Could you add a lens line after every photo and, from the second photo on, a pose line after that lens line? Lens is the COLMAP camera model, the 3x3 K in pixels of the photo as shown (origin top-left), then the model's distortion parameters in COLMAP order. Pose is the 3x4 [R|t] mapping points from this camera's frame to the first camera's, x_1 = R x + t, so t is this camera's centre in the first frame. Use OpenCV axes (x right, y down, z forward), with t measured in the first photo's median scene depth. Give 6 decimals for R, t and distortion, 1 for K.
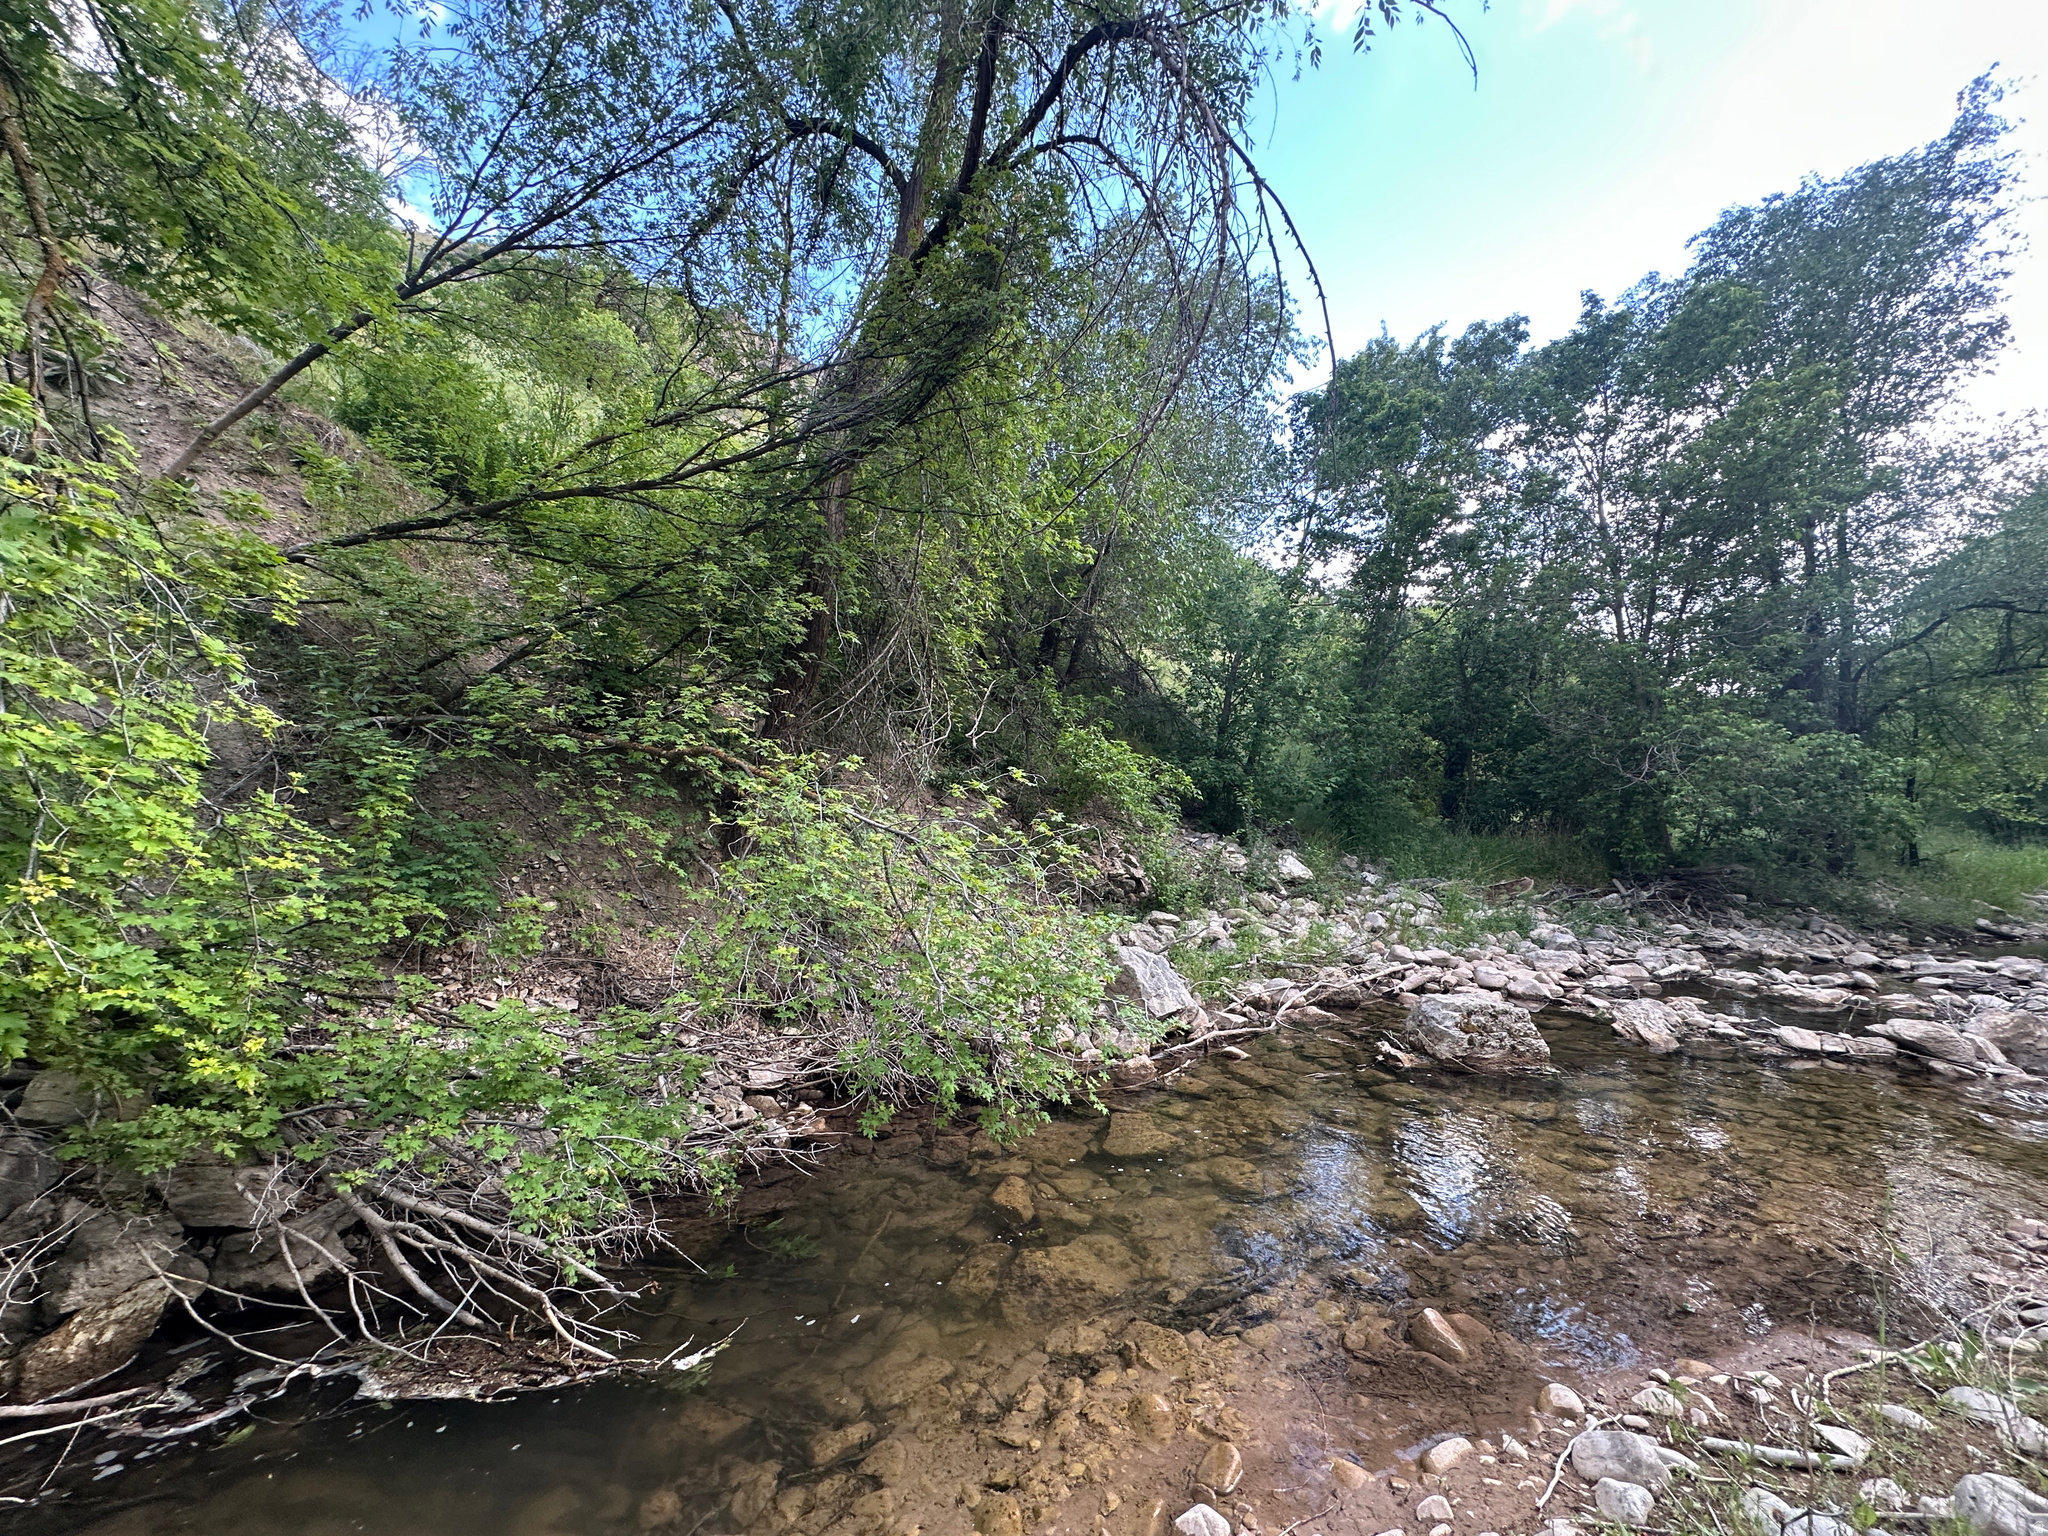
lens RADIAL K [[815.9, 0, 1022.7], [0, 815.9, 769.2], [0, 0, 1]] dist [-0.001129, 0.000520]
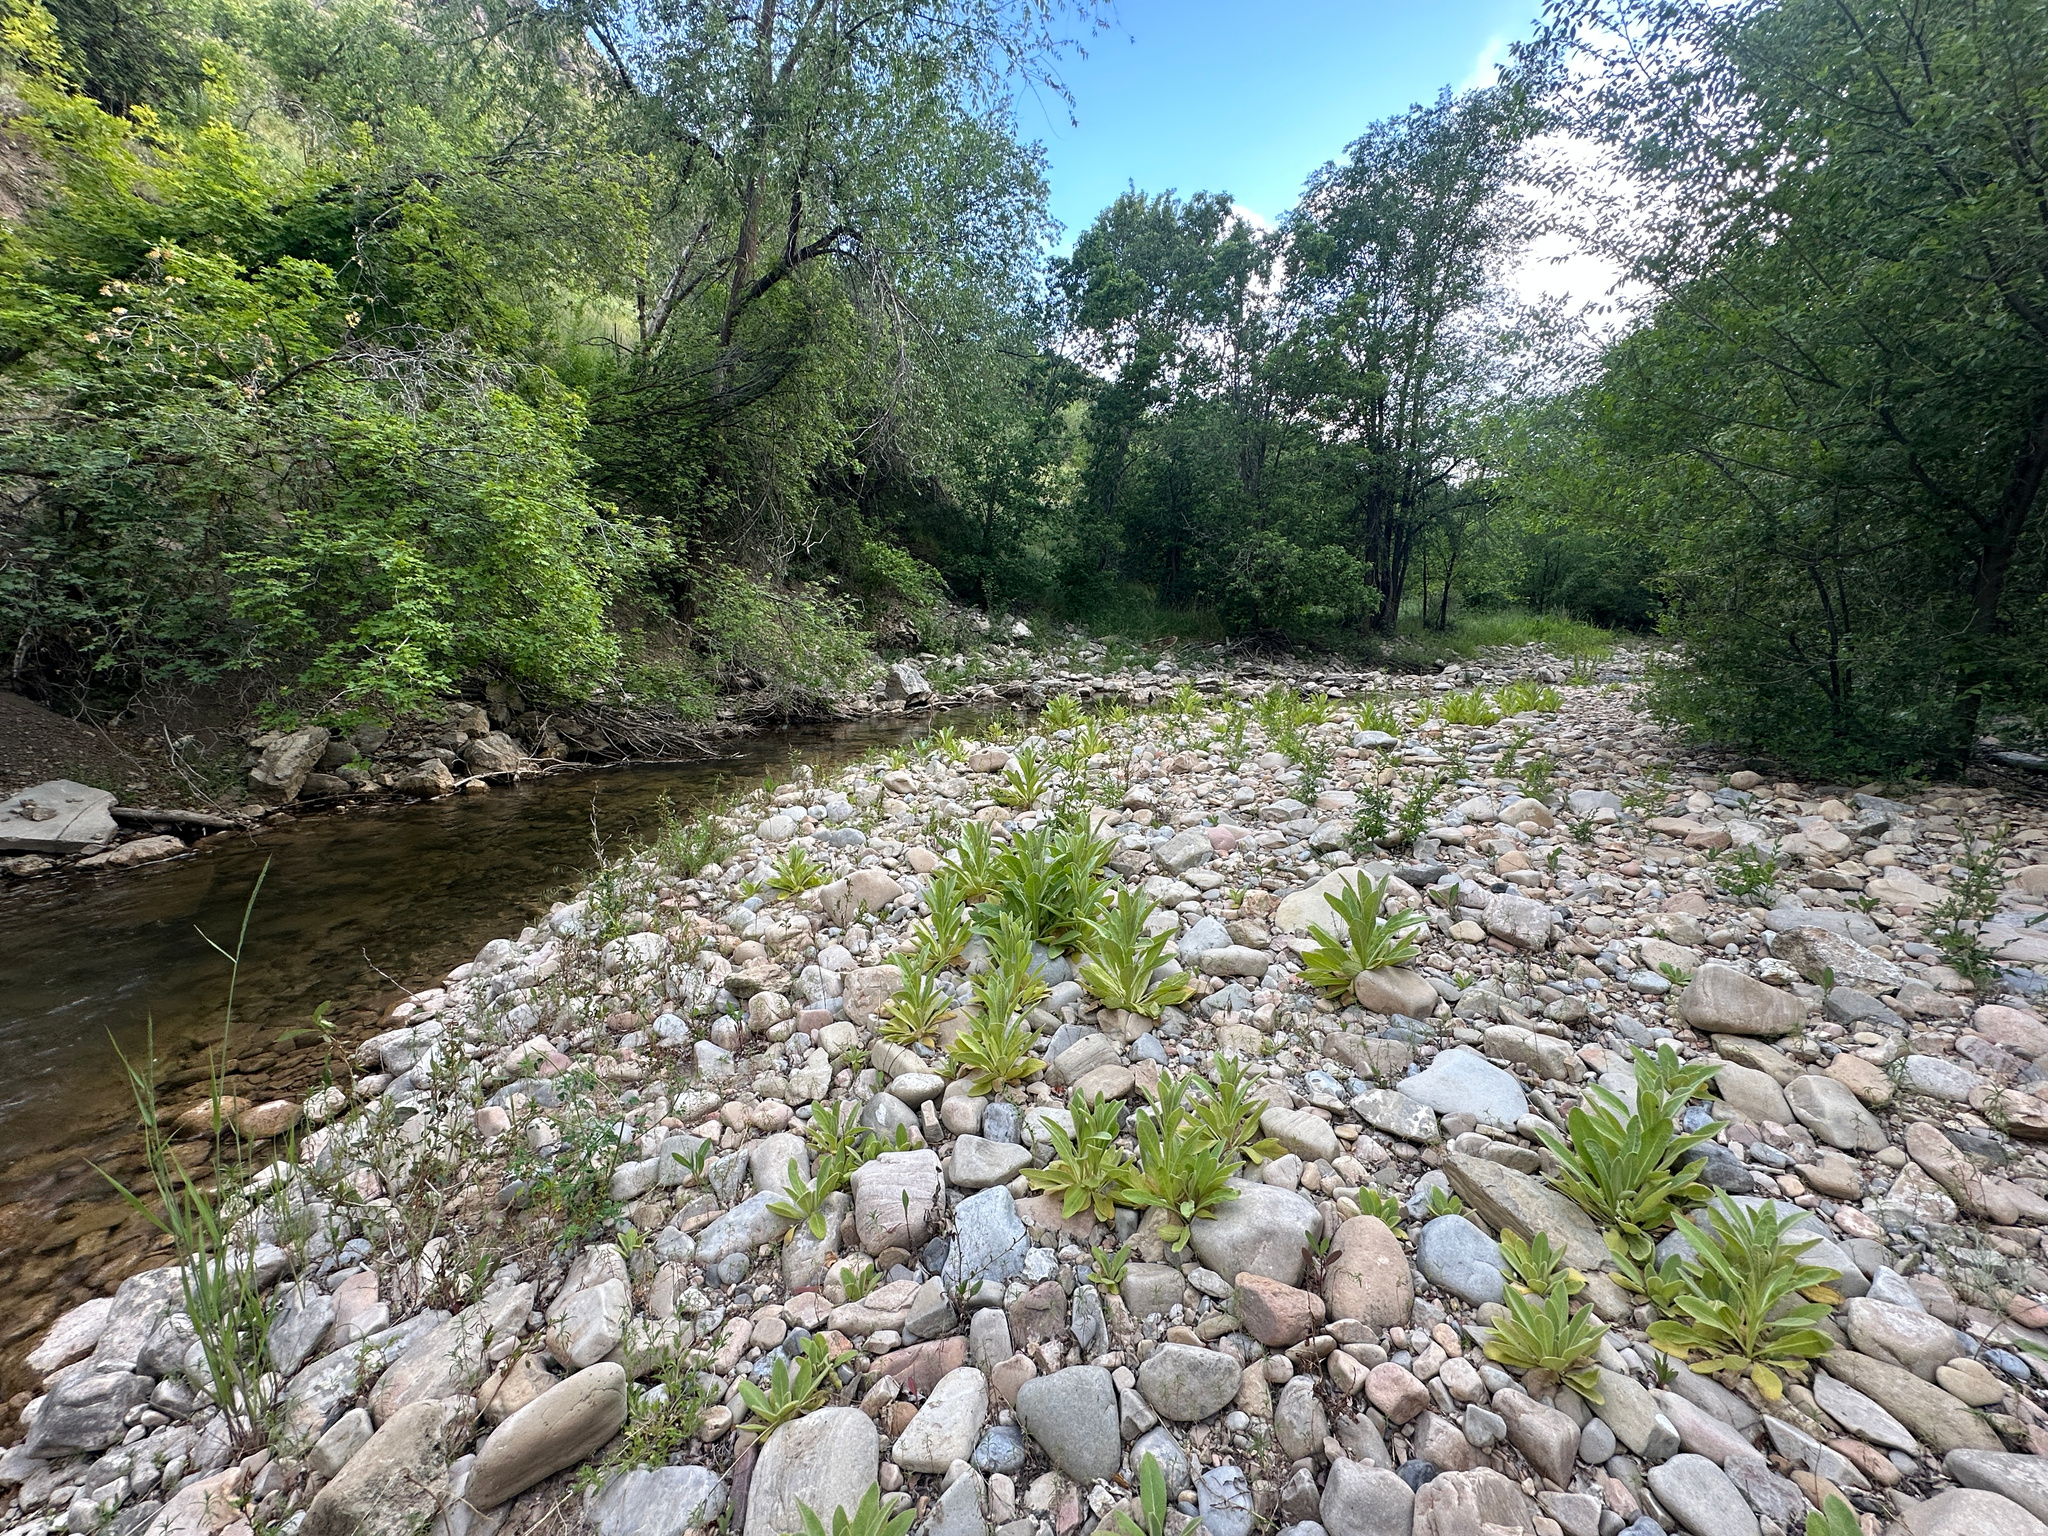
lens RADIAL K [[815.9, 0, 1022.7], [0, 815.9, 769.2], [0, 0, 1]] dist [-0.001129, 0.000520]
pose [[0.980486, -0.044487, 0.191489, 0.041102], [-0.006679, 0.965958, 0.258614, -0.050295], [-0.196475, -0.254846, 0.946811, -1.048400]]
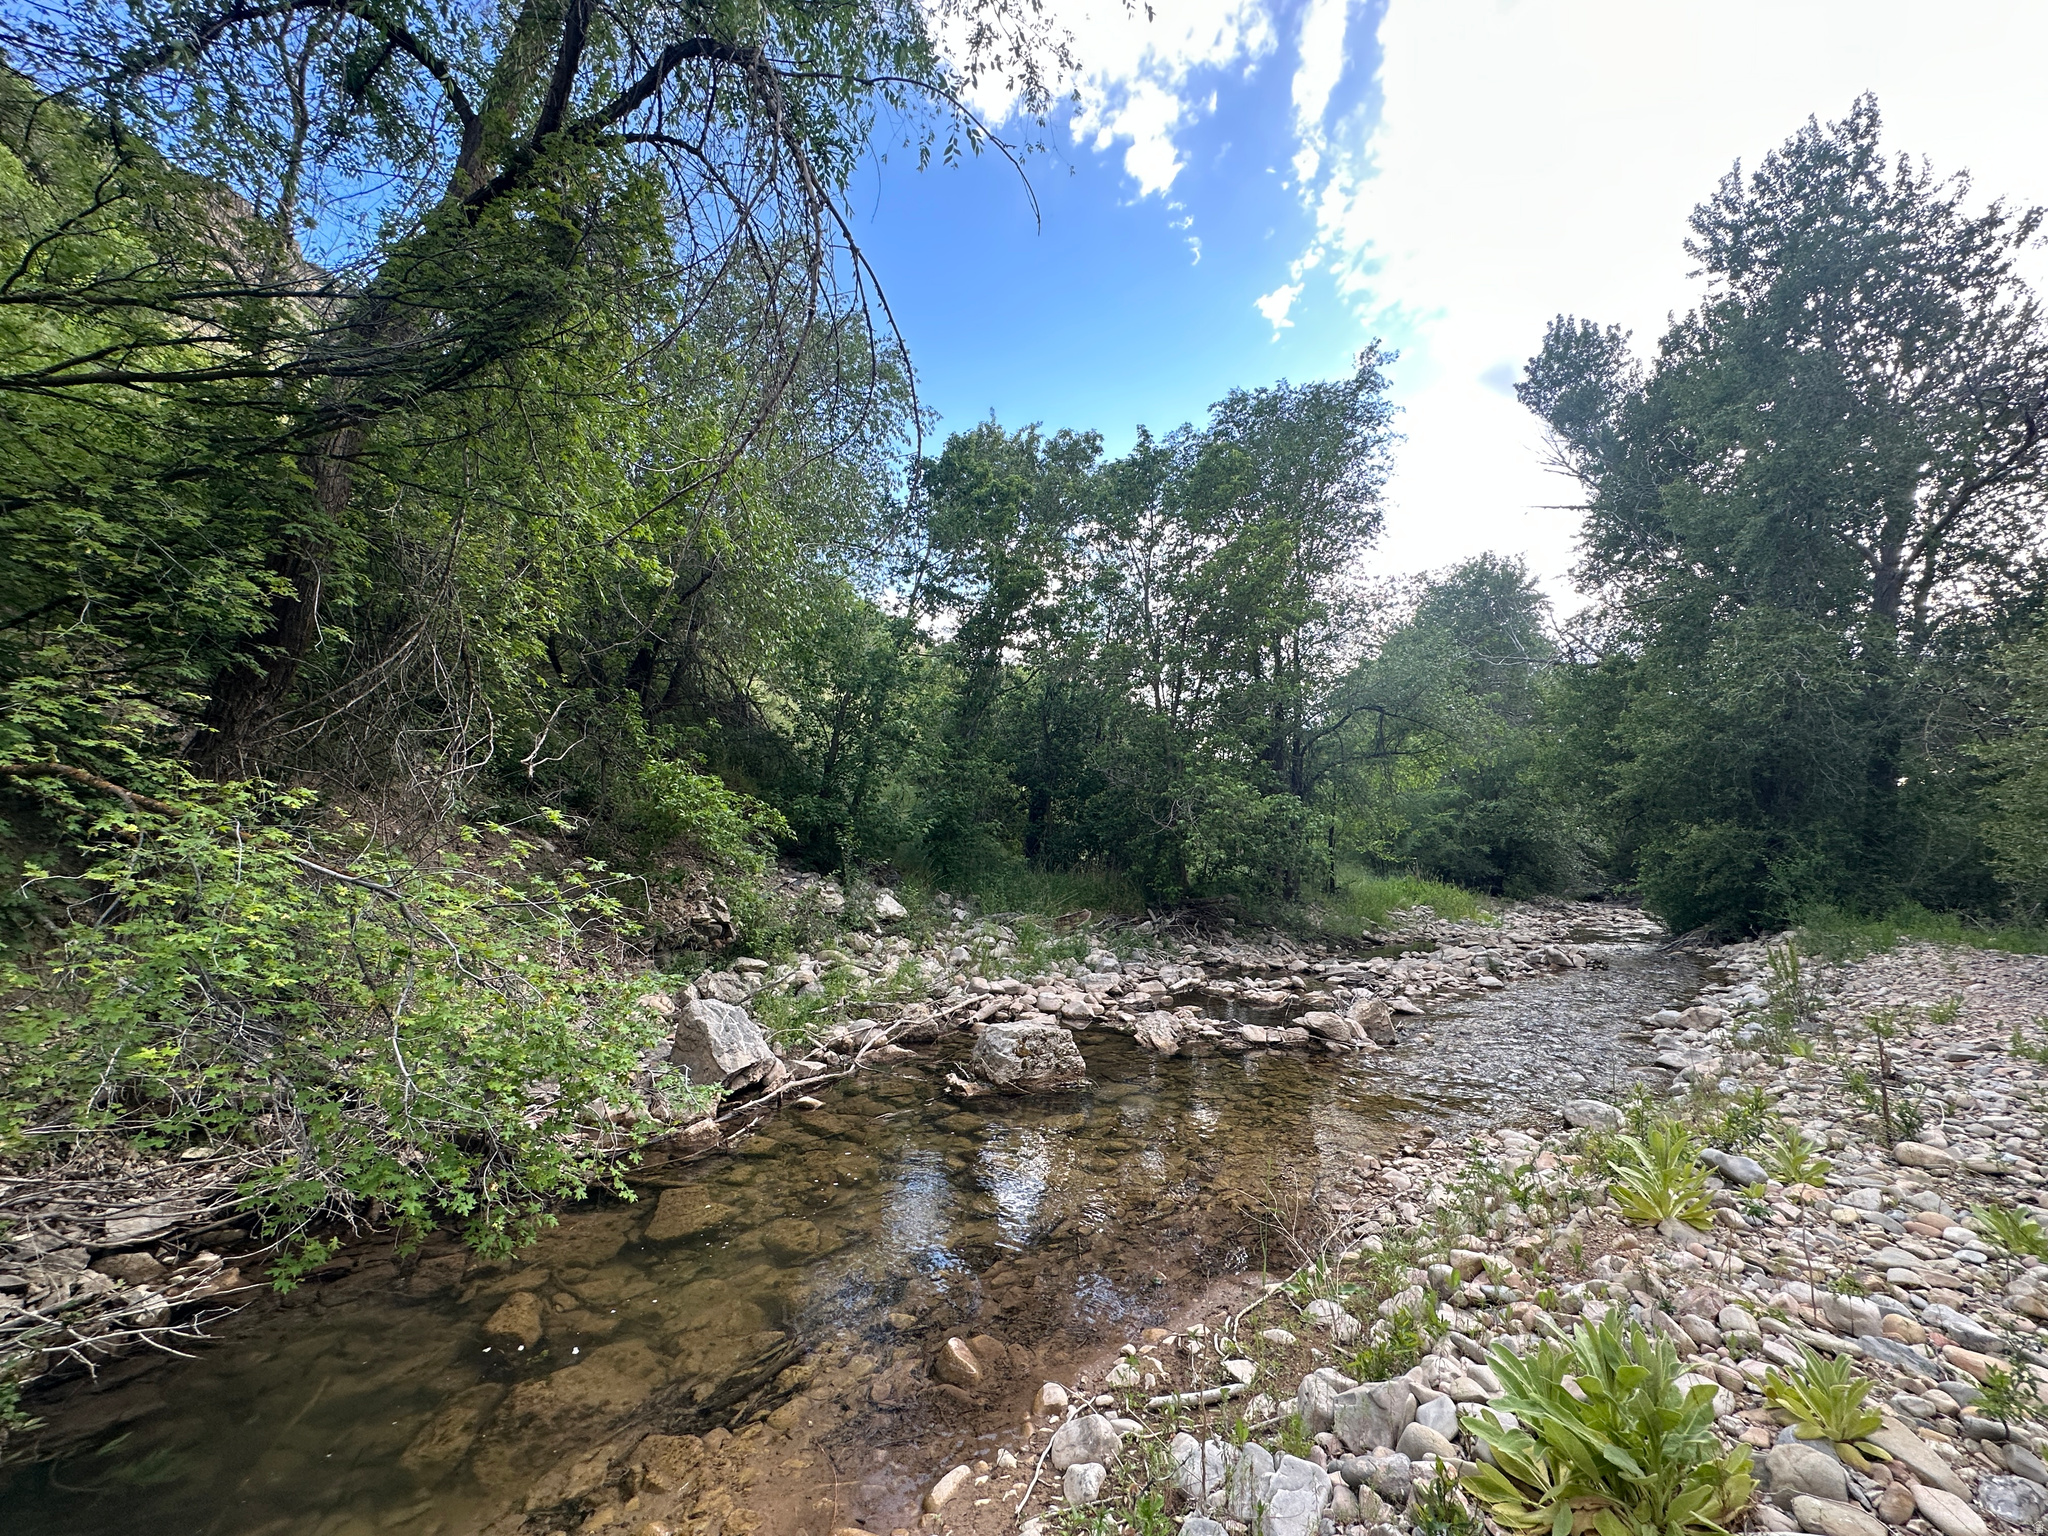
lens RADIAL K [[815.9, 0, 1022.7], [0, 815.9, 769.2], [0, 0, 1]] dist [-0.001129, 0.000520]
pose [[0.895108, 0.049869, 0.443052, 0.033754], [-0.030551, 0.998250, -0.050637, -0.009053], [-0.444801, 0.031790, 0.895065, -0.001812]]
